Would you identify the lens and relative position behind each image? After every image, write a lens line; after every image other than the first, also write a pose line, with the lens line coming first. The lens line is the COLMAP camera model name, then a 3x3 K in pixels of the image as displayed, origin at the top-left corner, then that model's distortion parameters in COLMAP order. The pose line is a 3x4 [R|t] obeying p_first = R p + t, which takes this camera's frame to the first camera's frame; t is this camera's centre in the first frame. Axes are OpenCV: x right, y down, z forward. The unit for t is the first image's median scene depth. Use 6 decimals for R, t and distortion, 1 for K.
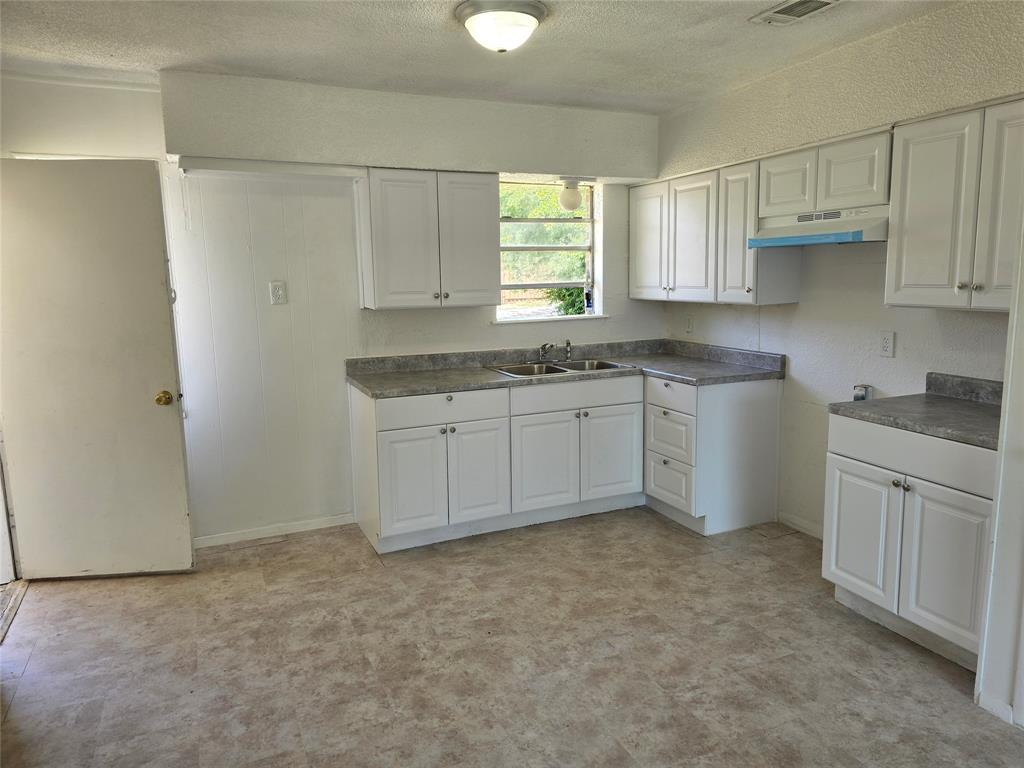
lens RADIAL K [[680.7, 0, 512.0], [0, 680.7, 384.0], [0, 0, 1]] dist [0.048410, -0.054872]
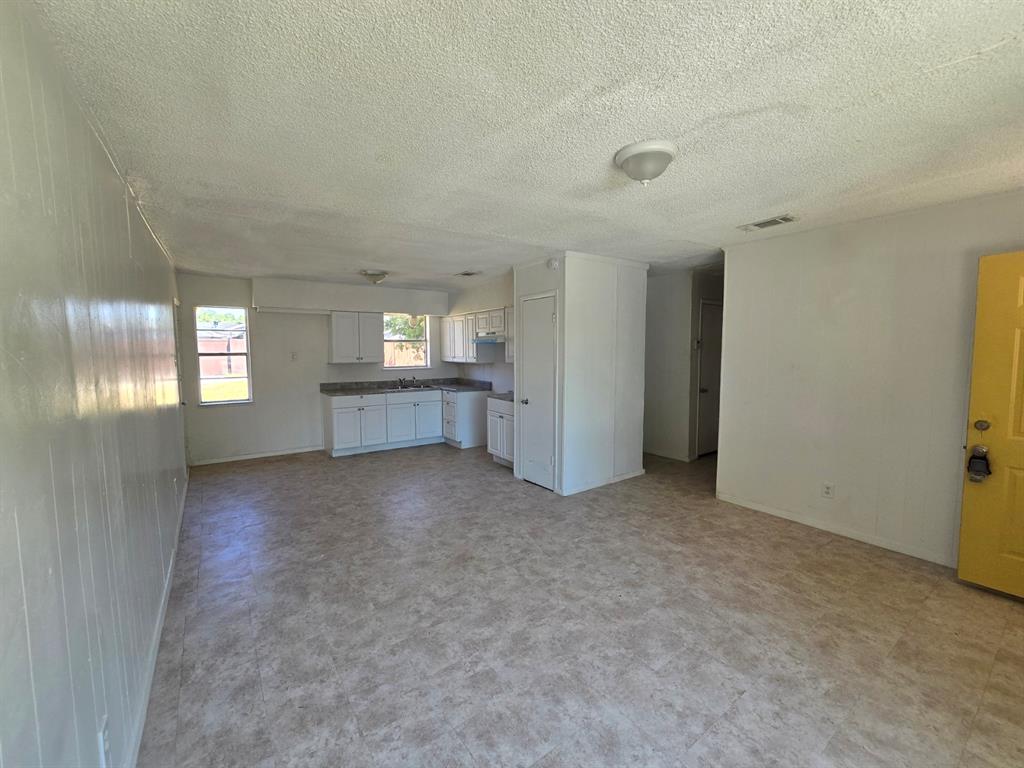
lens RADIAL K [[451.4, 0, 512.0], [0, 451.4, 384.0], [0, 0, 1]] dist [-0.000632, -0.000020]
pose [[0.983547, 0.001081, 0.180647, 0.156267], [0.013526, 0.996735, -0.079607, 0.111882], [-0.180143, 0.080741, 0.980321, -0.781596]]
